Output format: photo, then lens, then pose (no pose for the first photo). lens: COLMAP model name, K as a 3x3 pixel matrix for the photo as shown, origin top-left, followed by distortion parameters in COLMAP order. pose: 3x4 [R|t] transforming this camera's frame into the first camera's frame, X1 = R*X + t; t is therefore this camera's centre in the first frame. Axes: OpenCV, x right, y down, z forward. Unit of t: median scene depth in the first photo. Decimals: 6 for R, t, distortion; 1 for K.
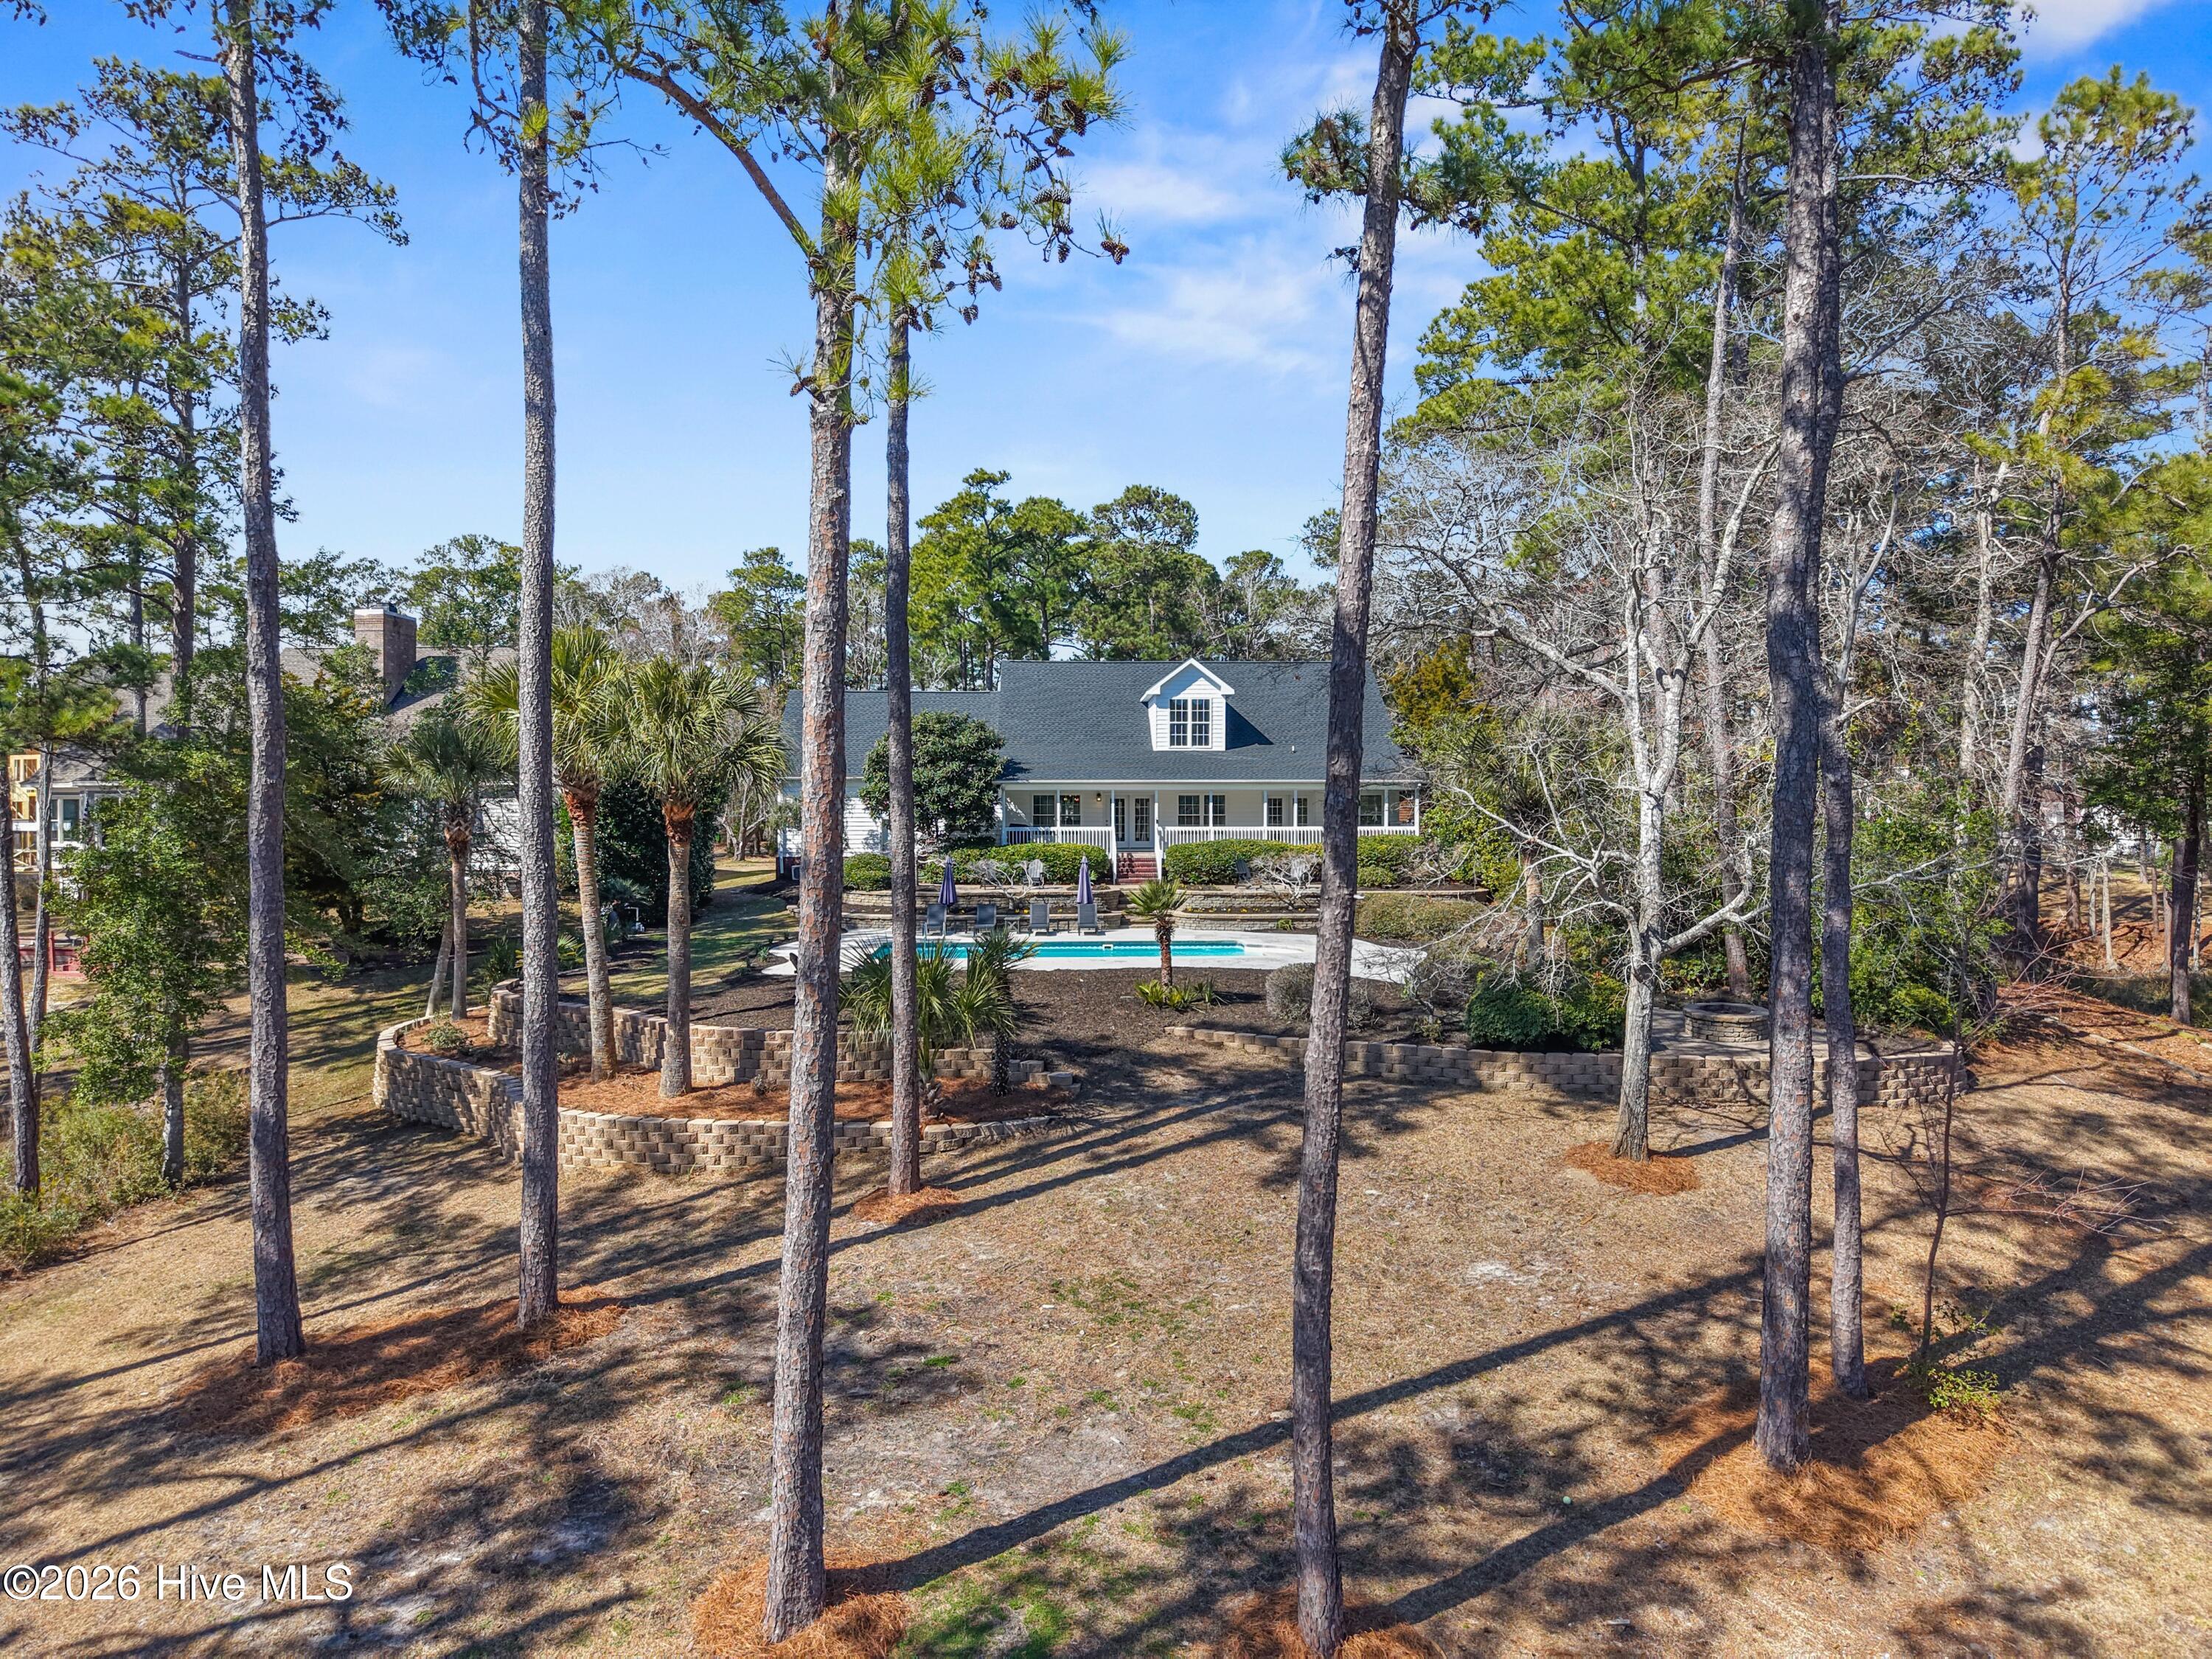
lens RADIAL K [[1564.4, 0, 1098.0], [0, 1564.4, 830.5], [0, 0, 1]] dist [0.052754, -0.051003]
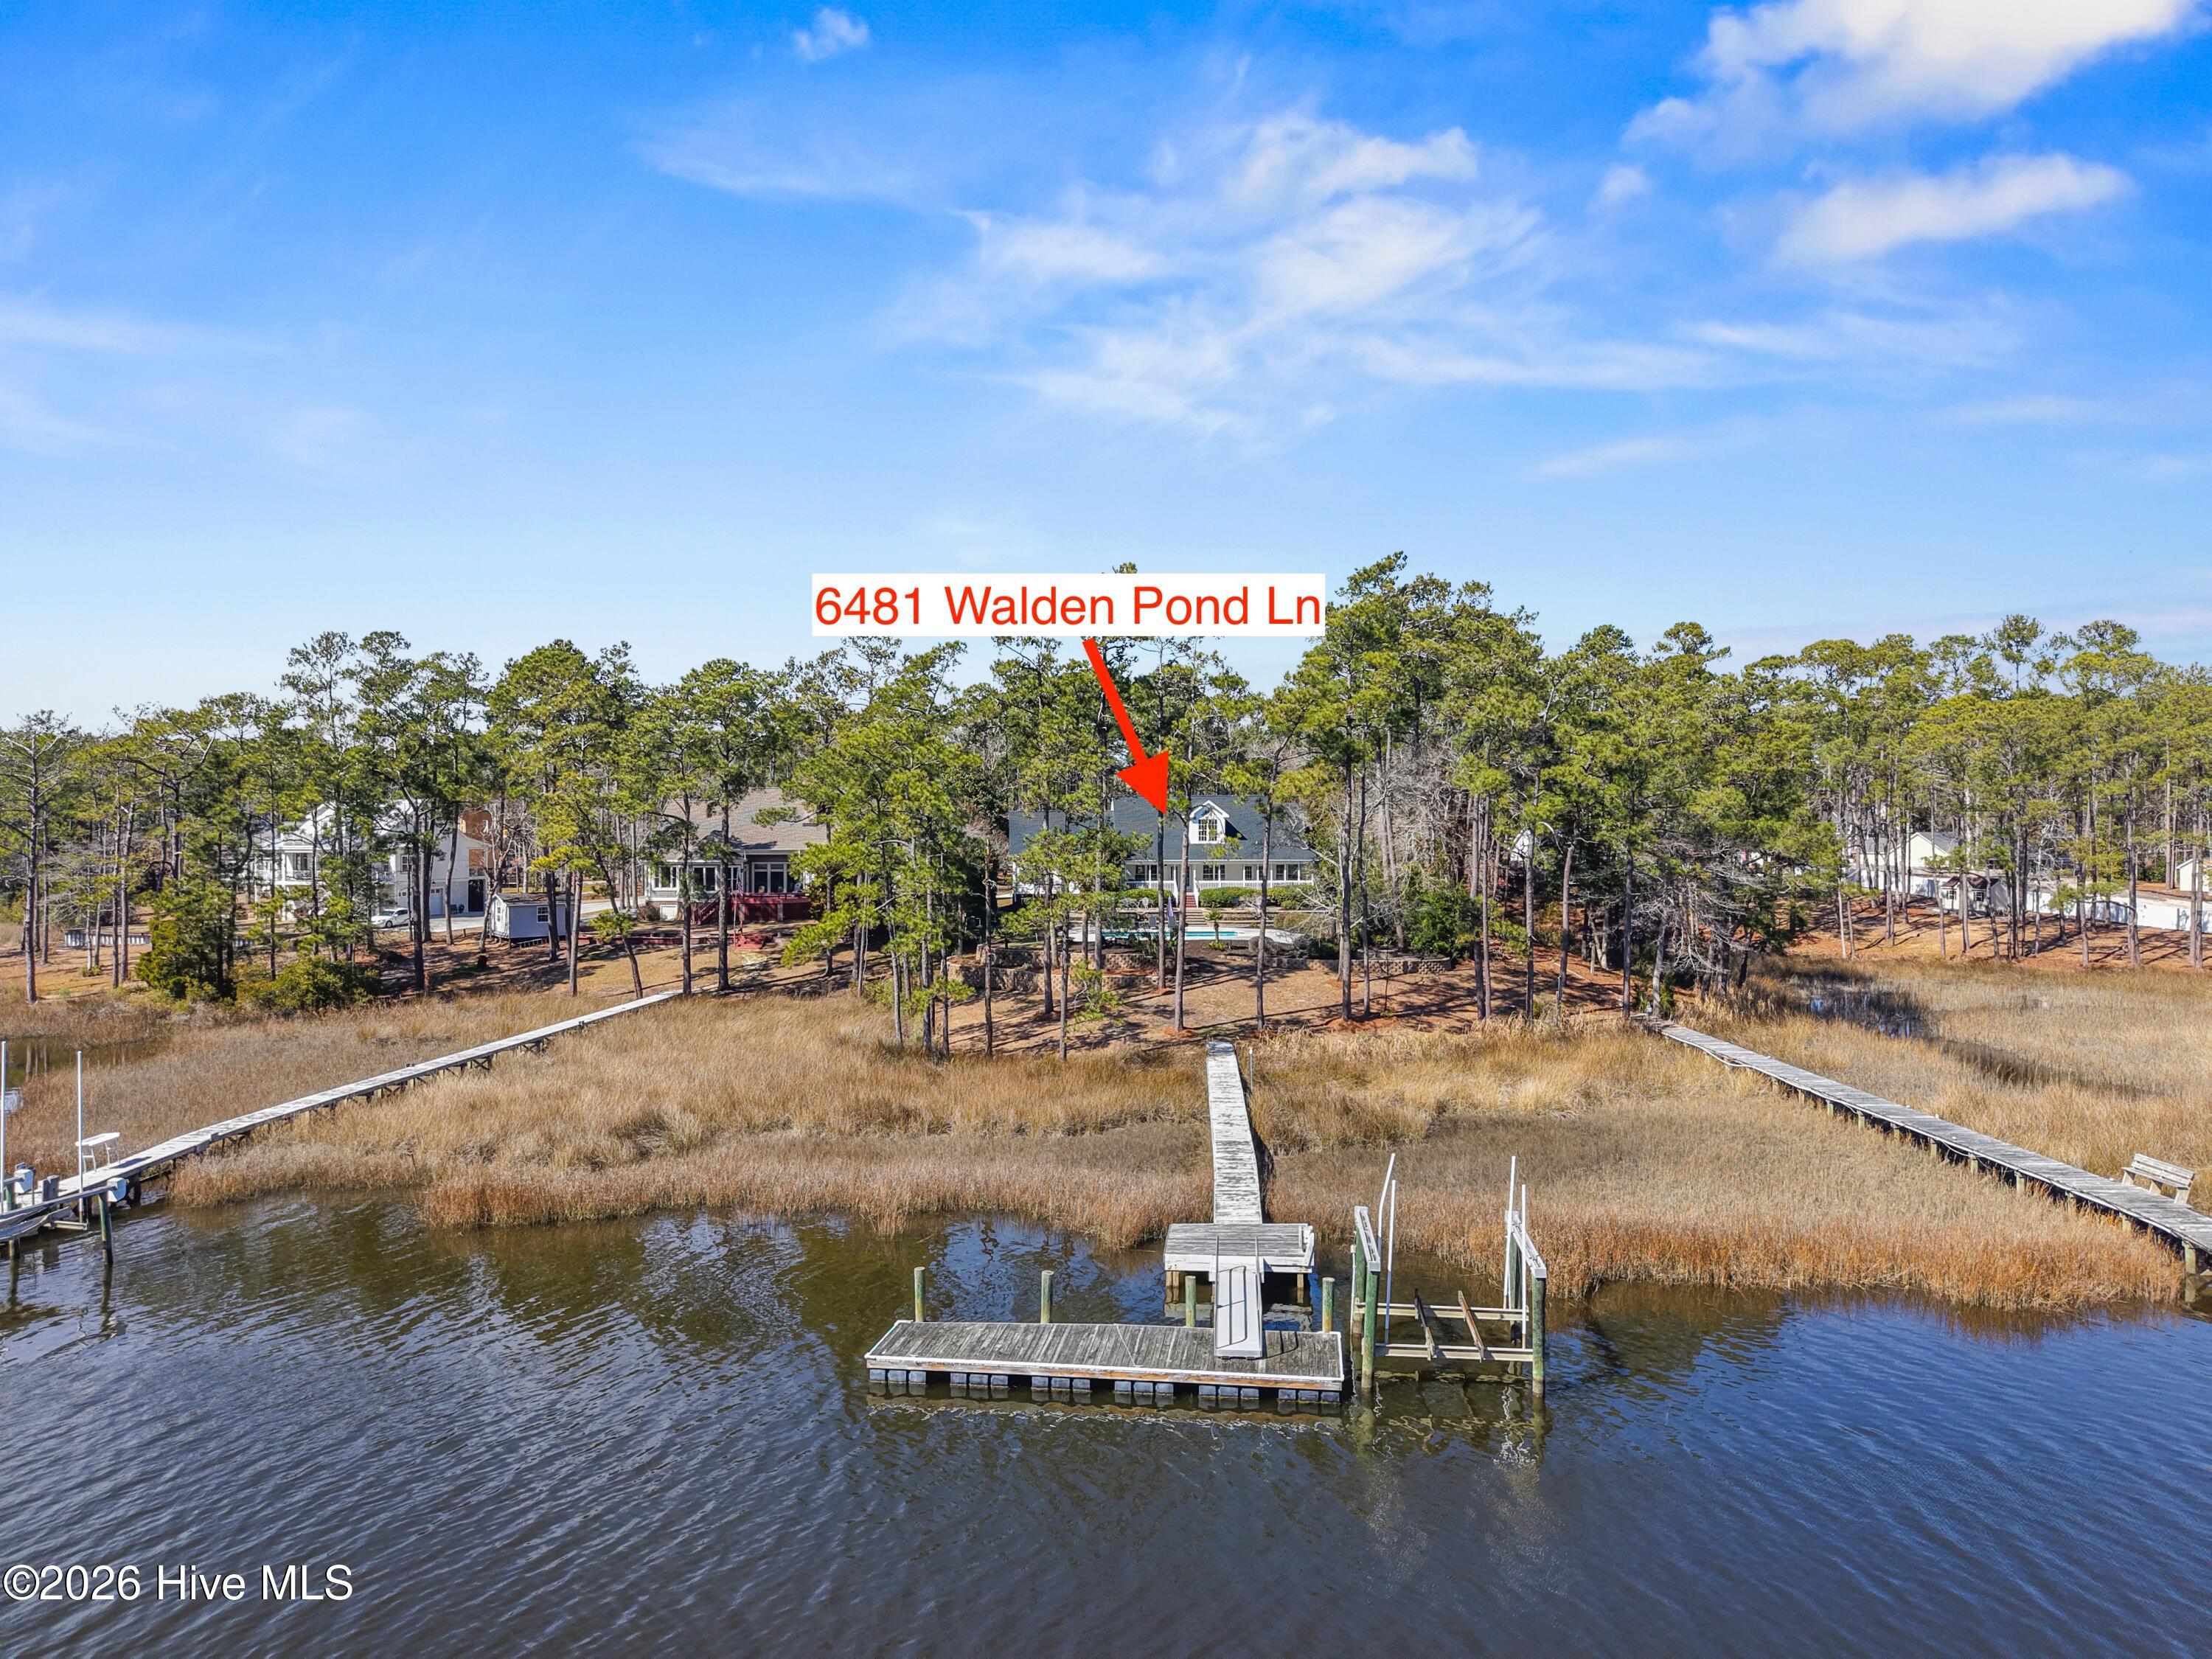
lens RADIAL K [[1541.5, 0, 1096.4], [0, 1541.5, 827.6], [0, 0, 1]] dist [0.051783, -0.056625]
pose [[0.999782, 0.002423, 0.020741, -0.145940], [-0.002308, 0.999982, -0.005555, -0.064696], [-0.020754, 0.005505, 0.999769, -1.165830]]
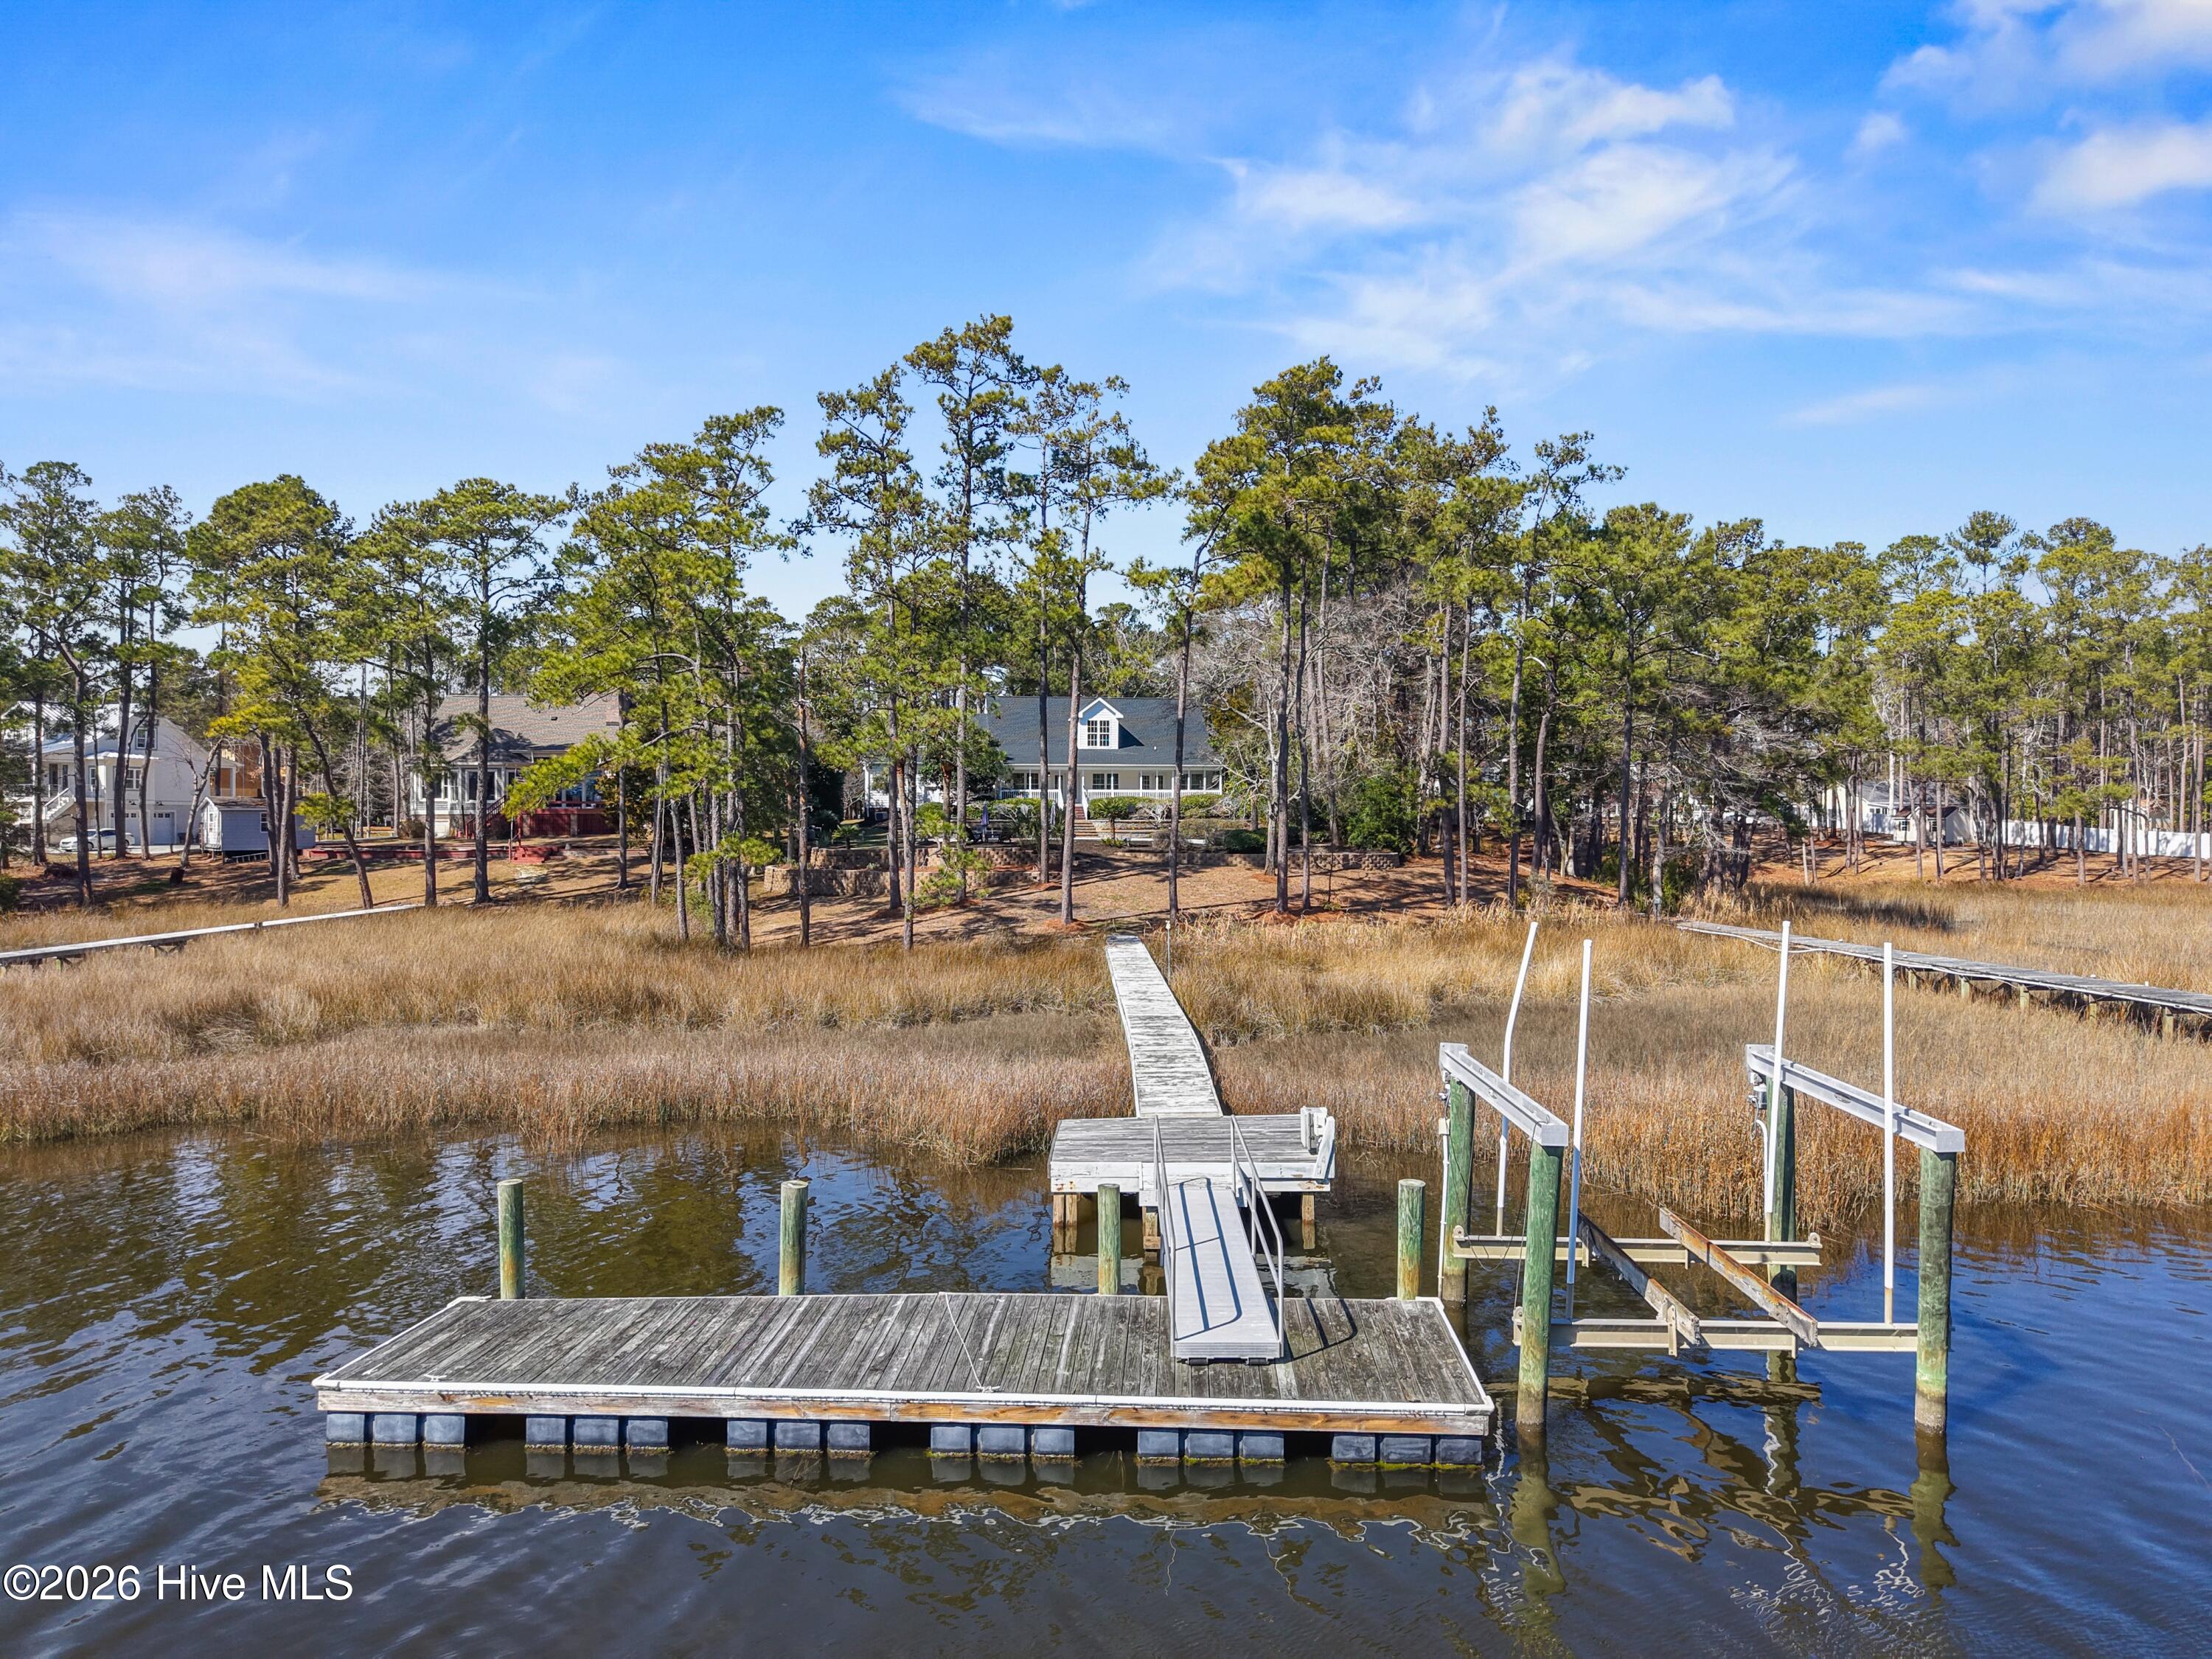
lens RADIAL K [[1545.4, 0, 1103.1], [0, 1545.4, 838.1], [0, 0, 1]] dist [0.025197, -0.019491]
pose [[0.994827, 0.002590, 0.101547, -0.124514], [-0.002929, 0.999991, 0.003192, 0.048814], [-0.101538, -0.003473, 0.994826, -0.821690]]
